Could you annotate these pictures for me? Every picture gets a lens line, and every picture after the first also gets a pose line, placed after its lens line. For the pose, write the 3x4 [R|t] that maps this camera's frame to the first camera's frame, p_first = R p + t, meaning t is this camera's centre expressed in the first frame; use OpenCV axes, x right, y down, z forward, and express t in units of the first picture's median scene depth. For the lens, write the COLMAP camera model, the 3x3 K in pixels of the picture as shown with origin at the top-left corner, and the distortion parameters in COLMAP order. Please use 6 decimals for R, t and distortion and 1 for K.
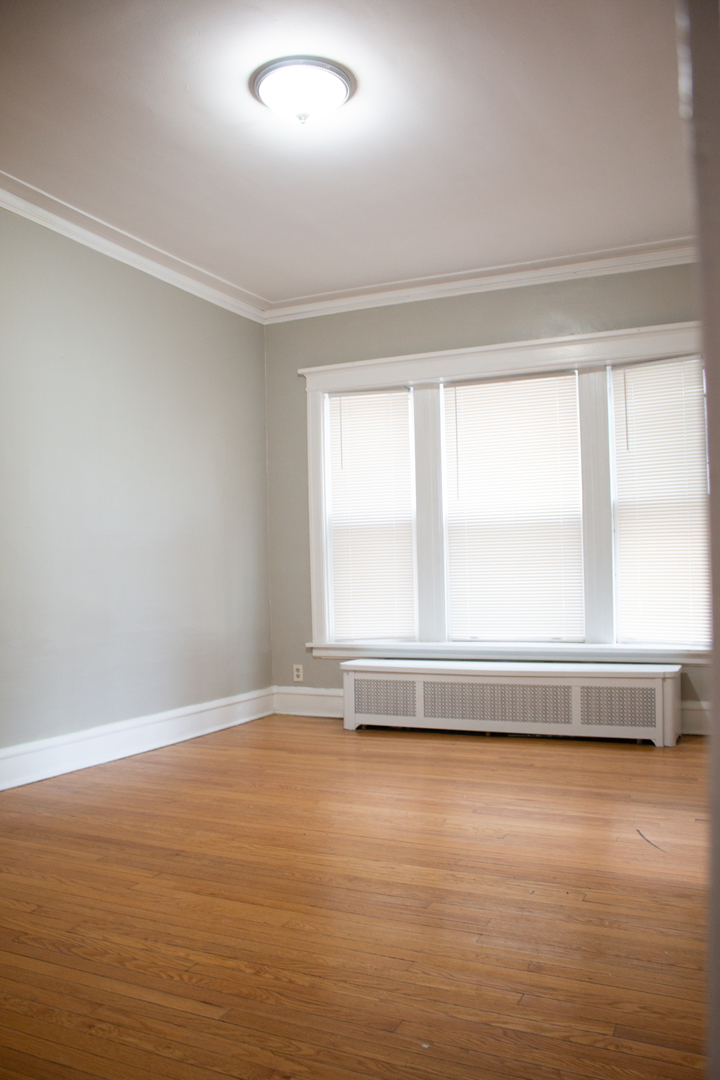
lens RADIAL K [[885.5, 0, 372.1], [0, 885.5, 553.0], [0, 0, 1]] dist [-0.163643, 0.136288]
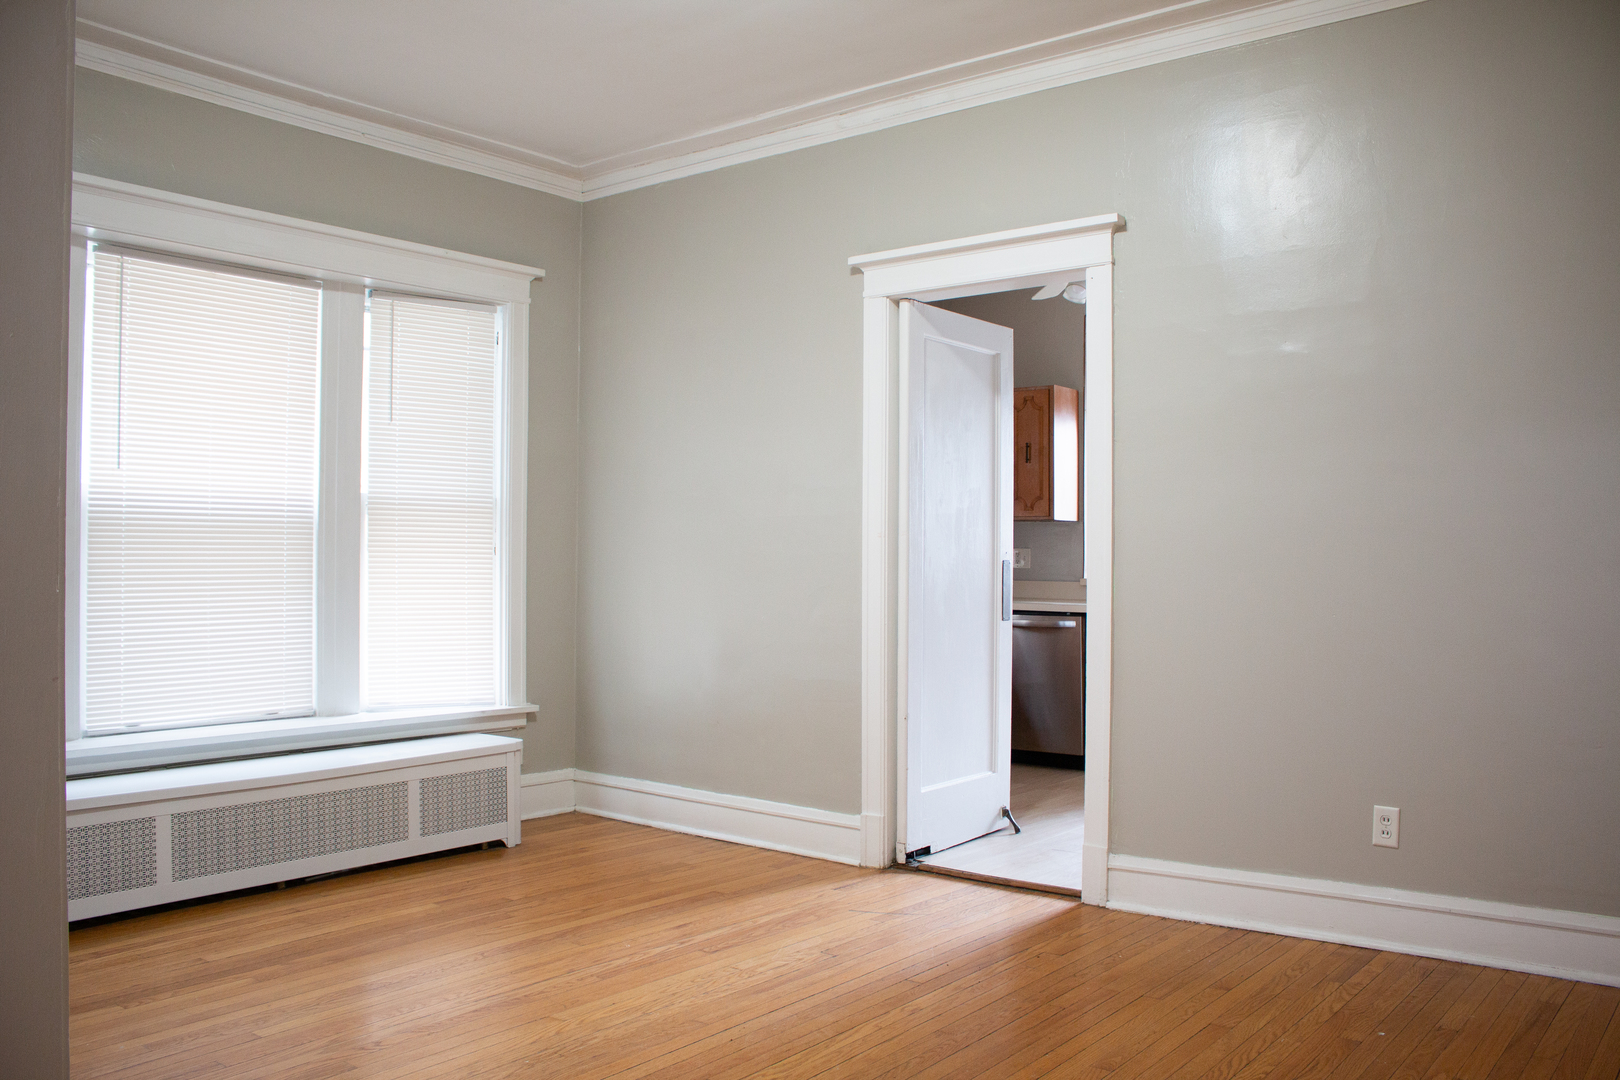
lens RADIAL K [[1328.3, 0, 793.7], [0, 1328.3, 547.6], [0, 0, 1]] dist [-0.163643, 0.136288]
pose [[0.236720, 0.030392, 0.971103, -0.607013], [-0.022744, 0.999410, -0.025734, -0.002287], [-0.971312, -0.015995, 0.237271, 0.463825]]
